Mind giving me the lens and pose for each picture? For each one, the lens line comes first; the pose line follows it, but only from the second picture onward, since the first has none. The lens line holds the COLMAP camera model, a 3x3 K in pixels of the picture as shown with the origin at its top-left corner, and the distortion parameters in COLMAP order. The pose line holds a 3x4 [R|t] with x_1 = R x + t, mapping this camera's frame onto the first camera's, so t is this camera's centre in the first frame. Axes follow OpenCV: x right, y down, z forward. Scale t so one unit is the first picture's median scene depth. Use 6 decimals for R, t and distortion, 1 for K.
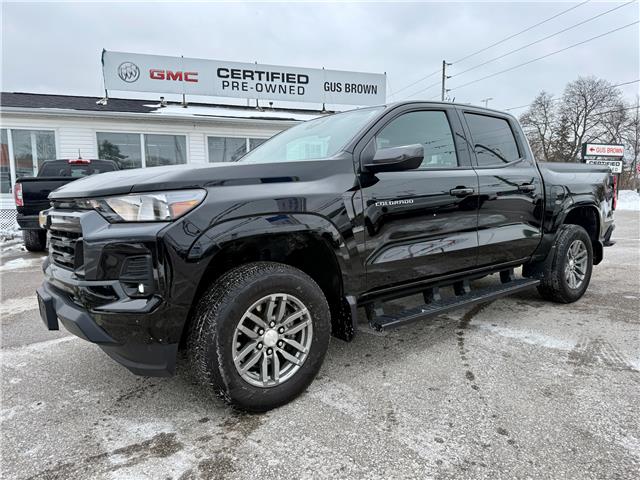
lens RADIAL K [[448.0, 0, 322.6], [0, 448.0, 243.0], [0, 0, 1]] dist [0.050029, -0.057785]
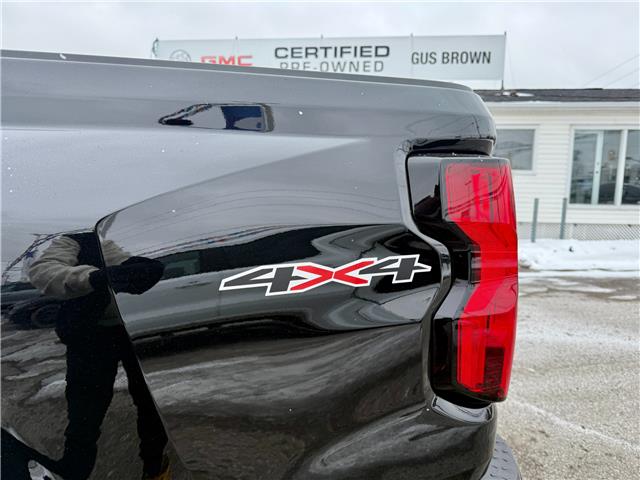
lens RADIAL K [[455.0, 0, 322.3], [0, 455.0, 239.4], [0, 0, 1]] dist [-0.006684, 0.000430]
pose [[0.911035, 0.063220, -0.407454, 0.217009], [-0.070333, 0.997521, -0.002483, -0.040412], [0.406287, 0.030920, 0.913222, 0.290777]]
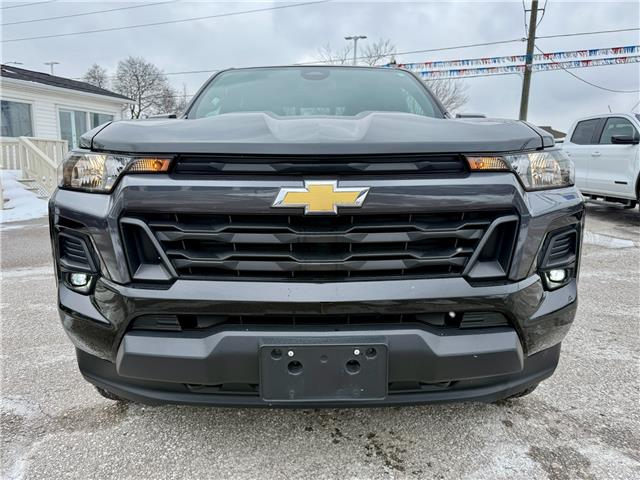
lens RADIAL K [[455.4, 0, 321.3], [0, 455.4, 236.3], [0, 0, 1]] dist [-0.001713, -0.000302]
pose [[0.599554, -0.115520, 0.791954, -0.166144], [0.087853, 0.993048, 0.078343, -0.008048], [-0.795498, 0.022604, 0.605534, 0.113192]]
